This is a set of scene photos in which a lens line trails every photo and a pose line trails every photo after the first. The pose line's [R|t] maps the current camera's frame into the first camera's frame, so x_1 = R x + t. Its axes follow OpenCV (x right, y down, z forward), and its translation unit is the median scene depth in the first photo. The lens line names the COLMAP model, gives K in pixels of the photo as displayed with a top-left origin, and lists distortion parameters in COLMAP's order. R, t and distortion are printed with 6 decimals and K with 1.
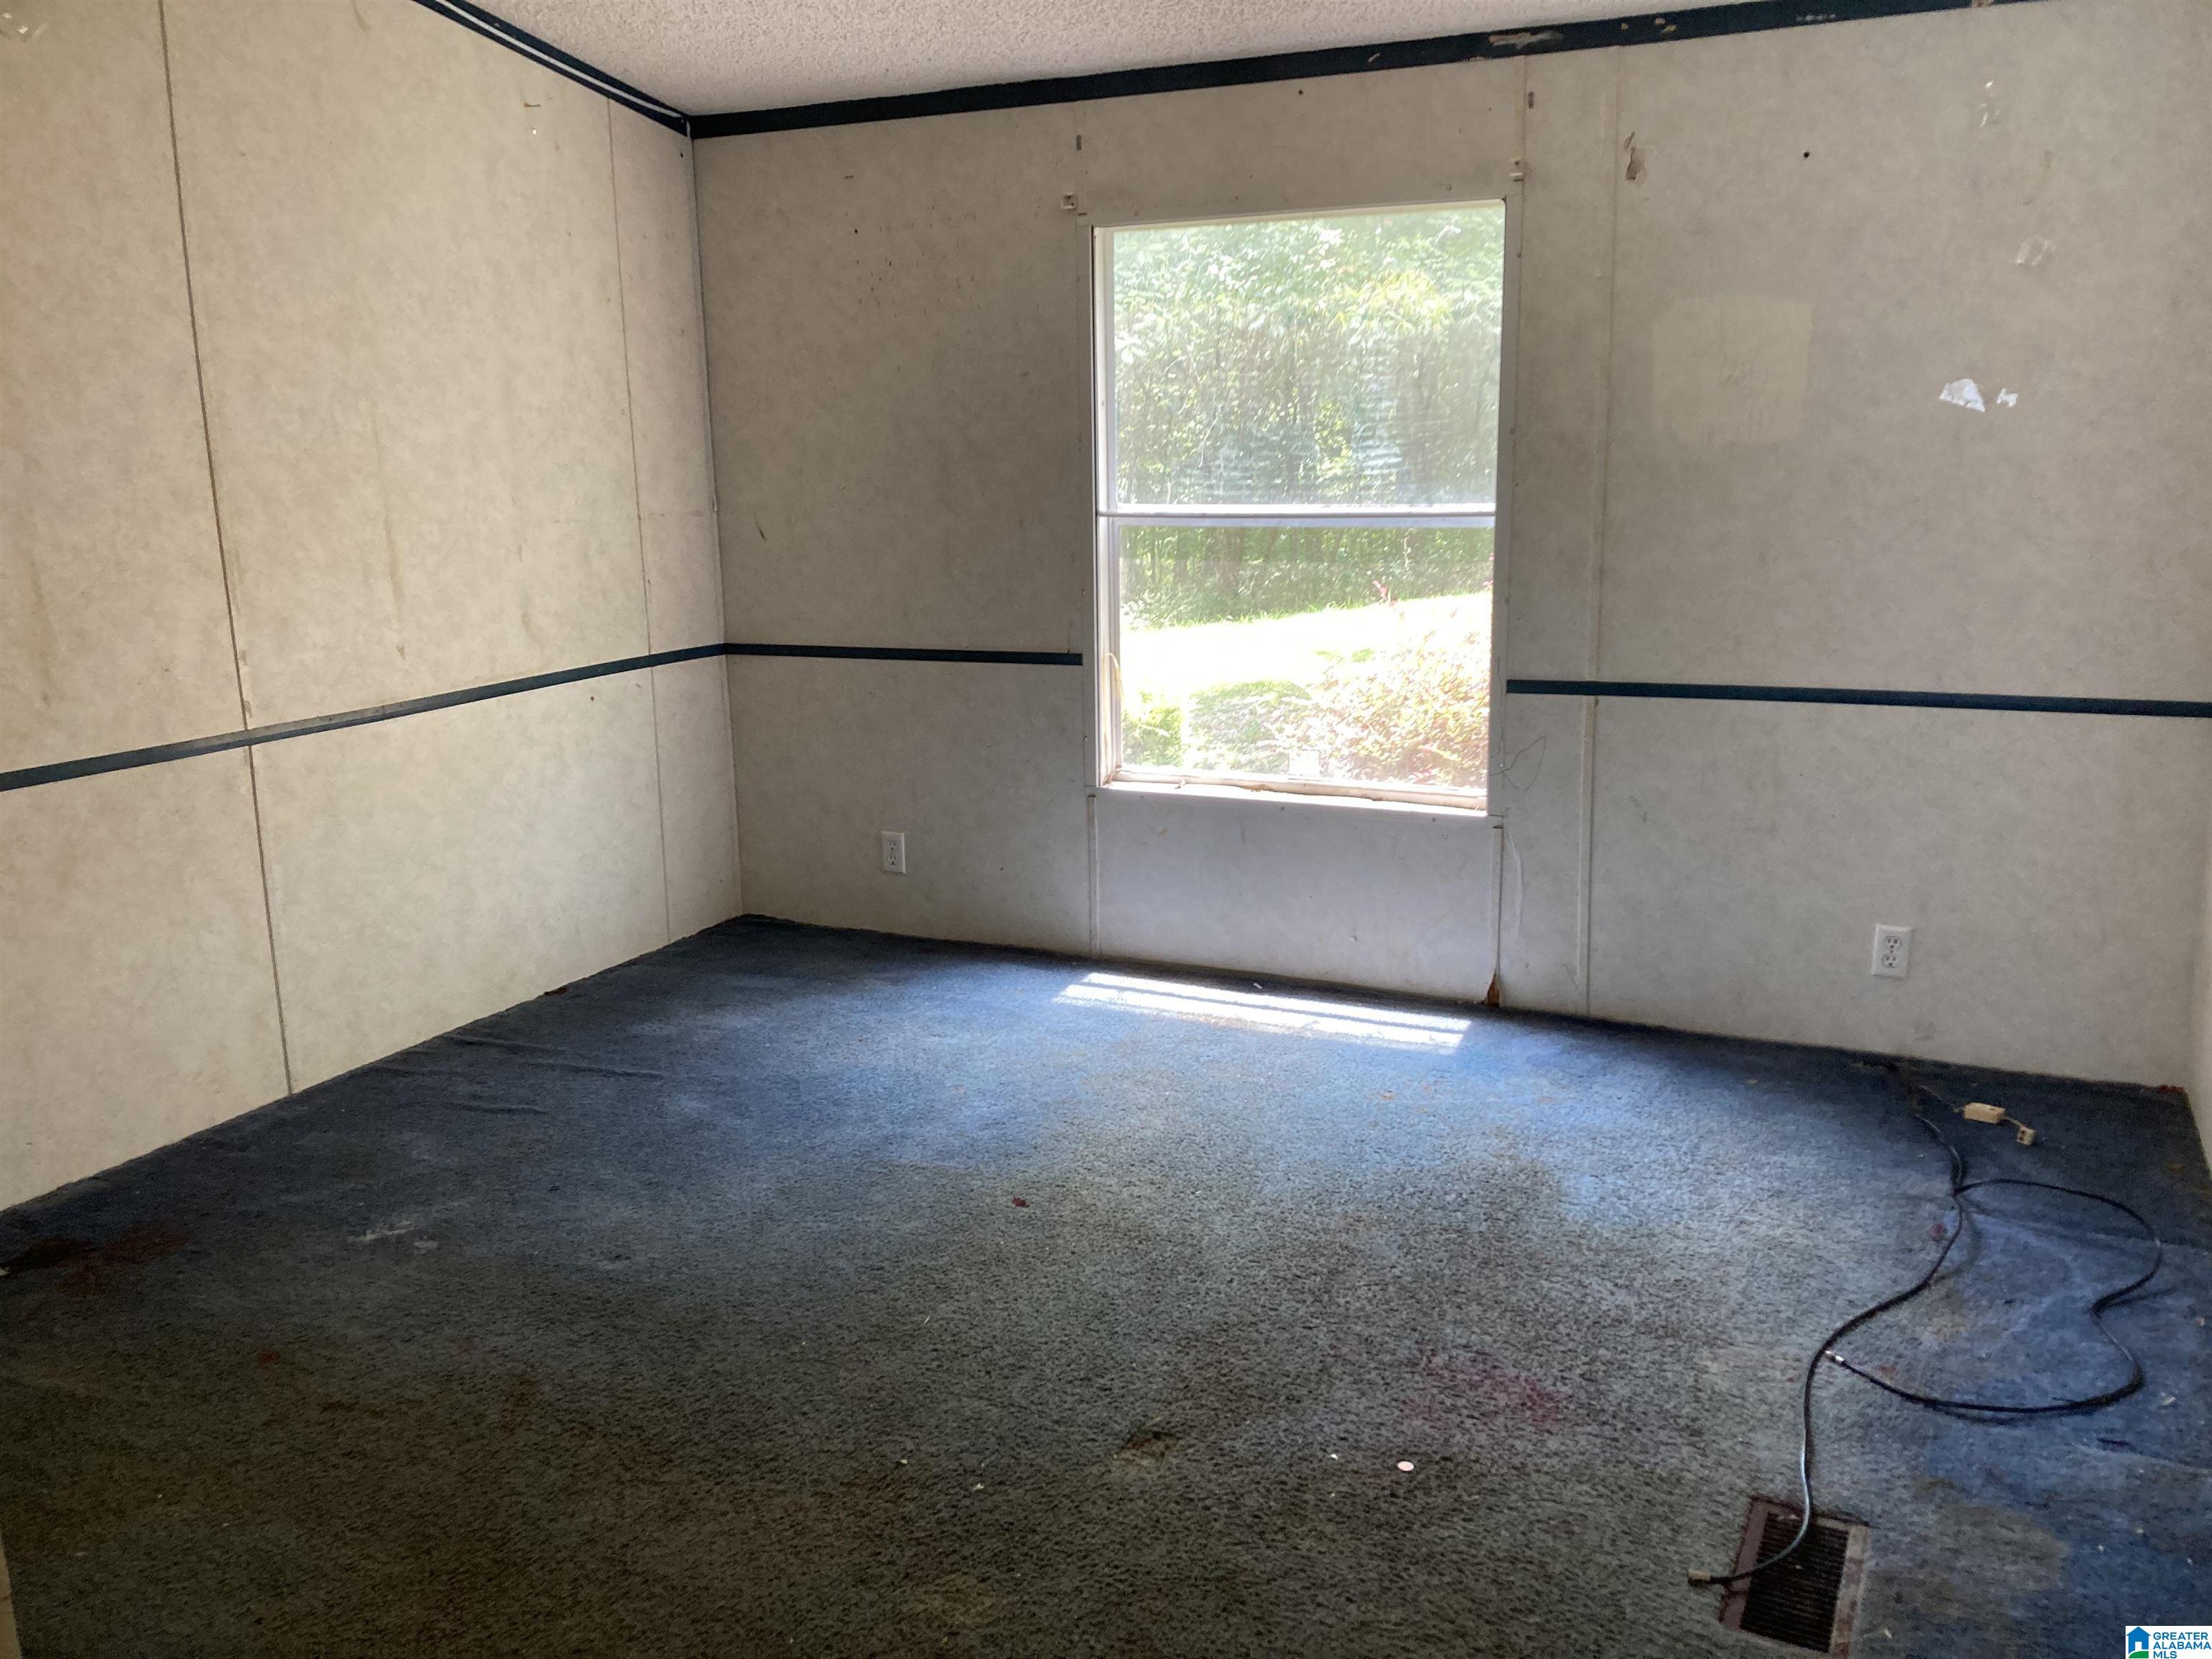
lens RADIAL K [[1838.1, 0, 1102.0], [0, 1838.1, 822.3], [0, 0, 1]] dist [0.012868, 0.005445]
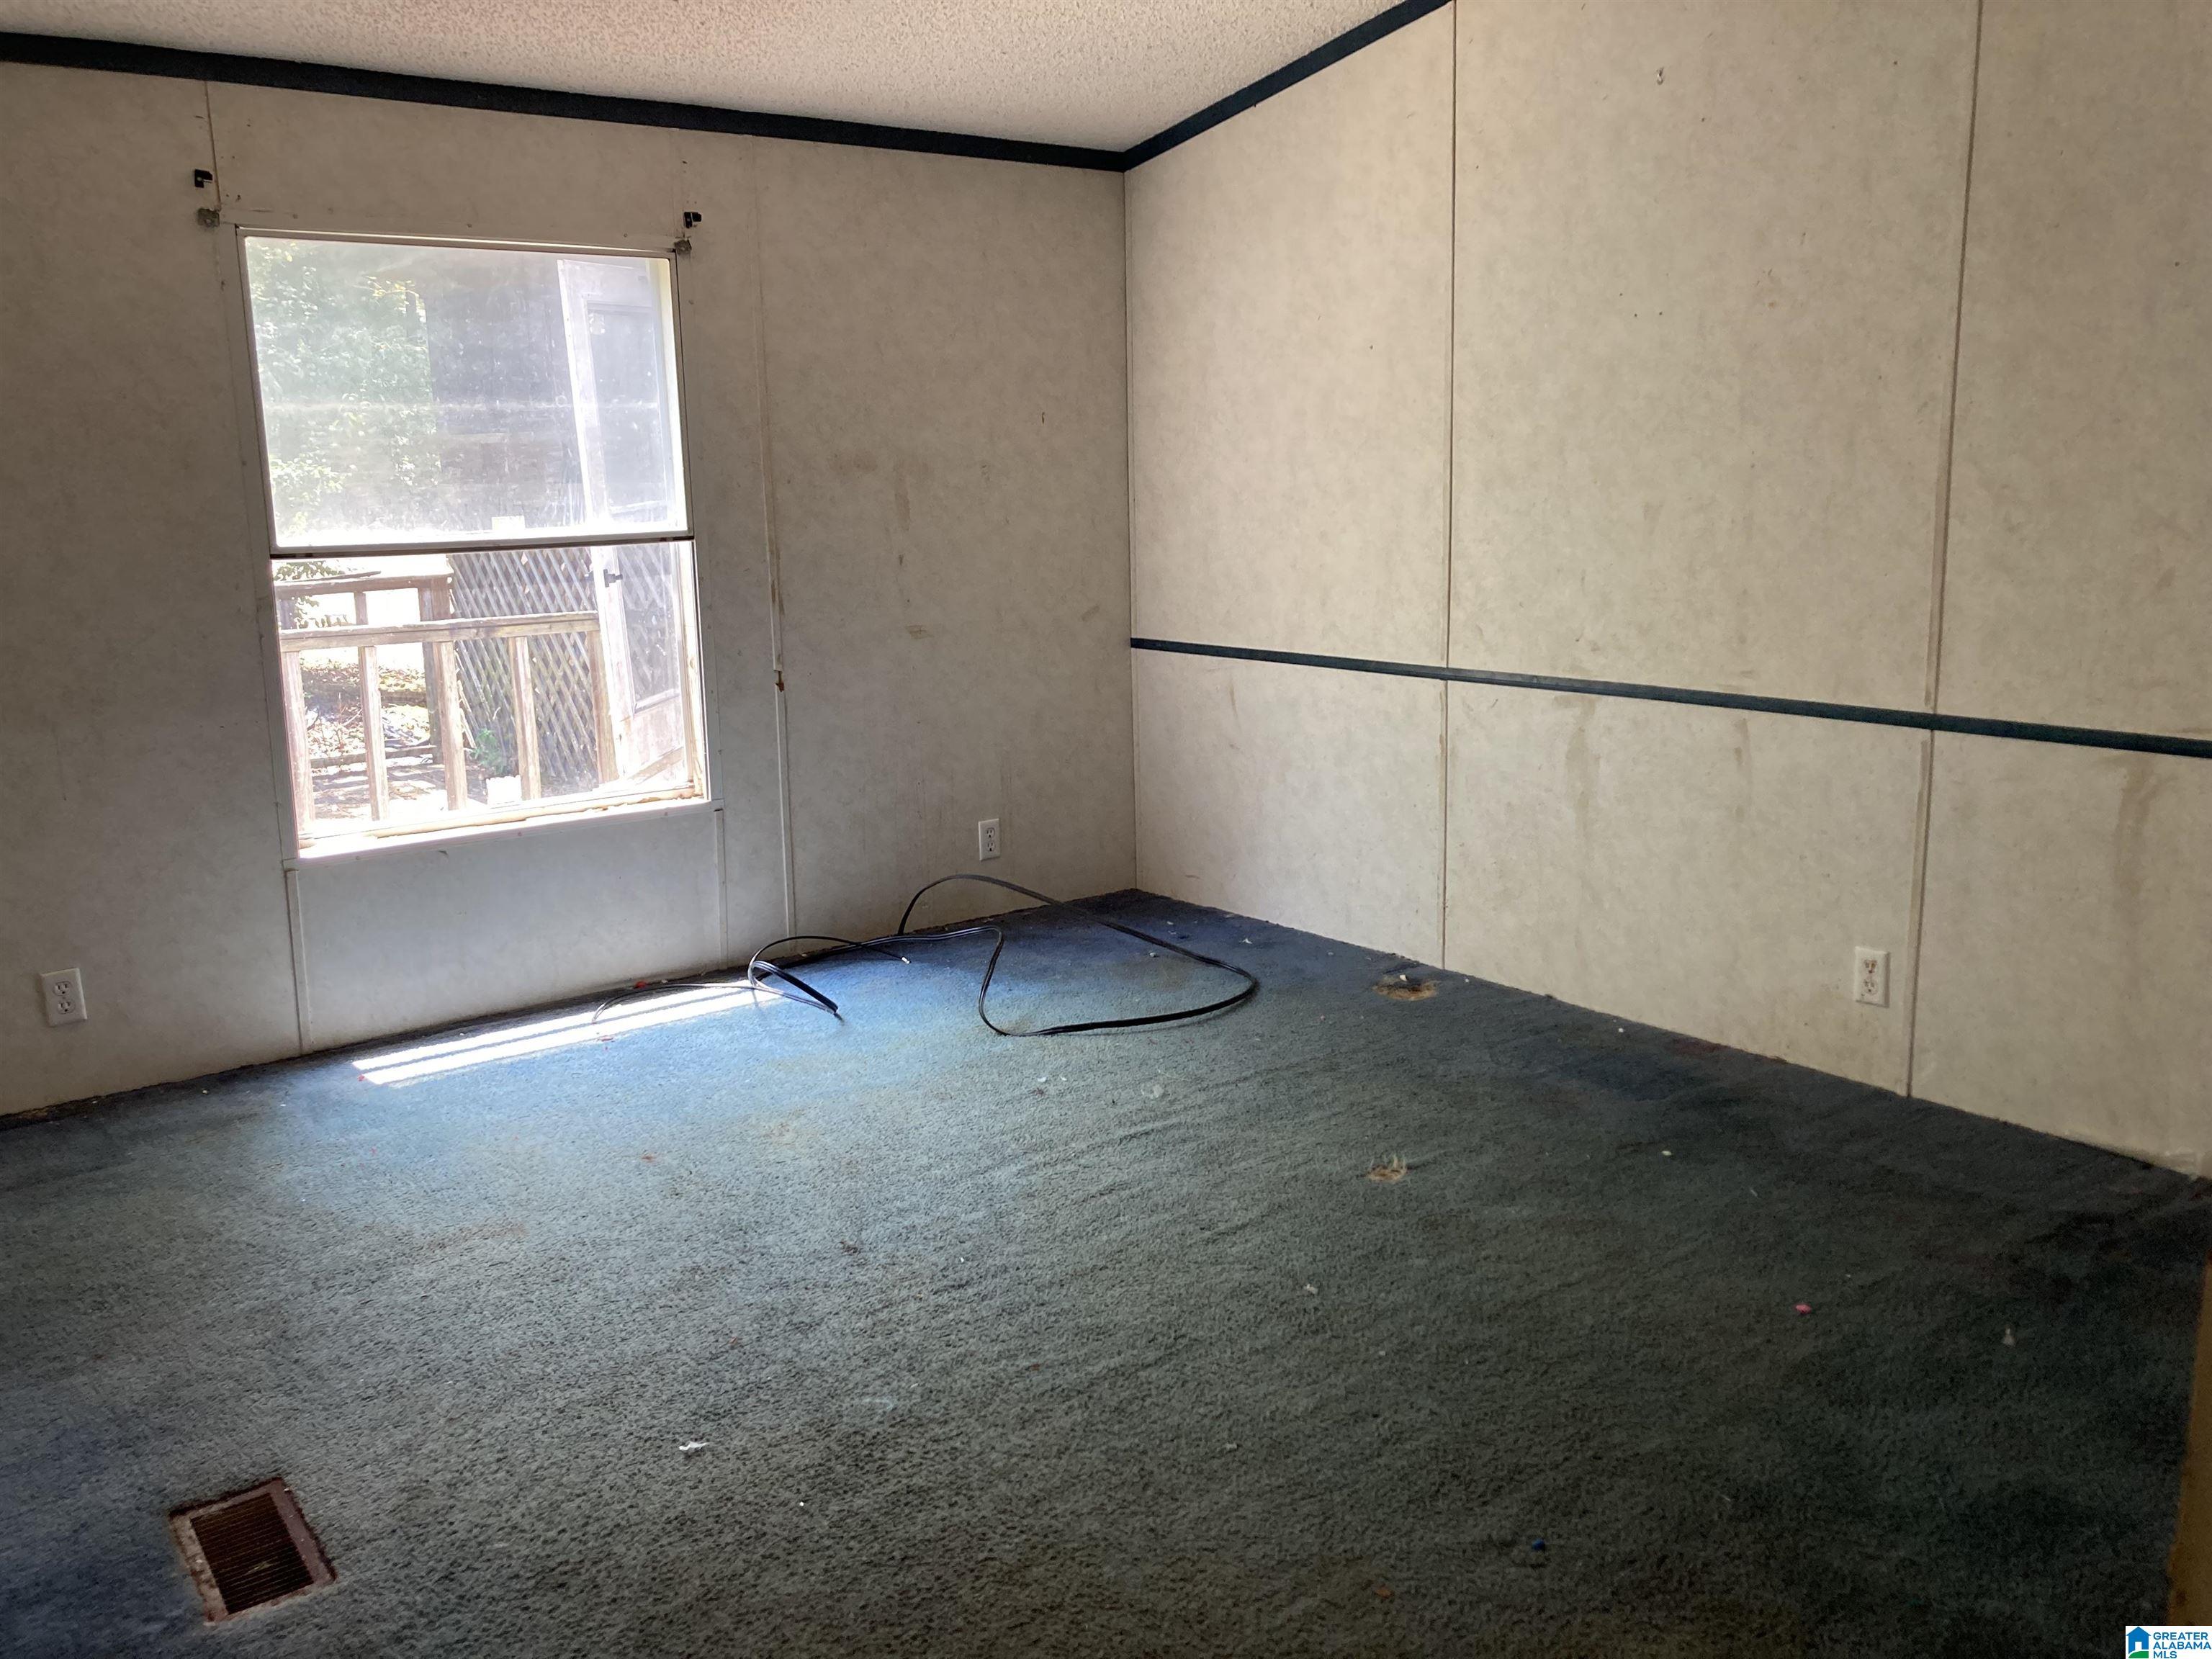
lens RADIAL K [[1838.1, 0, 1103.1], [0, 1838.1, 837.8], [0, 0, 1]] dist [0.012868, 0.005445]
pose [[0.400956, -0.170057, 0.900175, -0.670065], [0.197971, 0.975485, 0.096104, -0.040071], [-0.894451, 0.139675, 0.424793, 0.280116]]
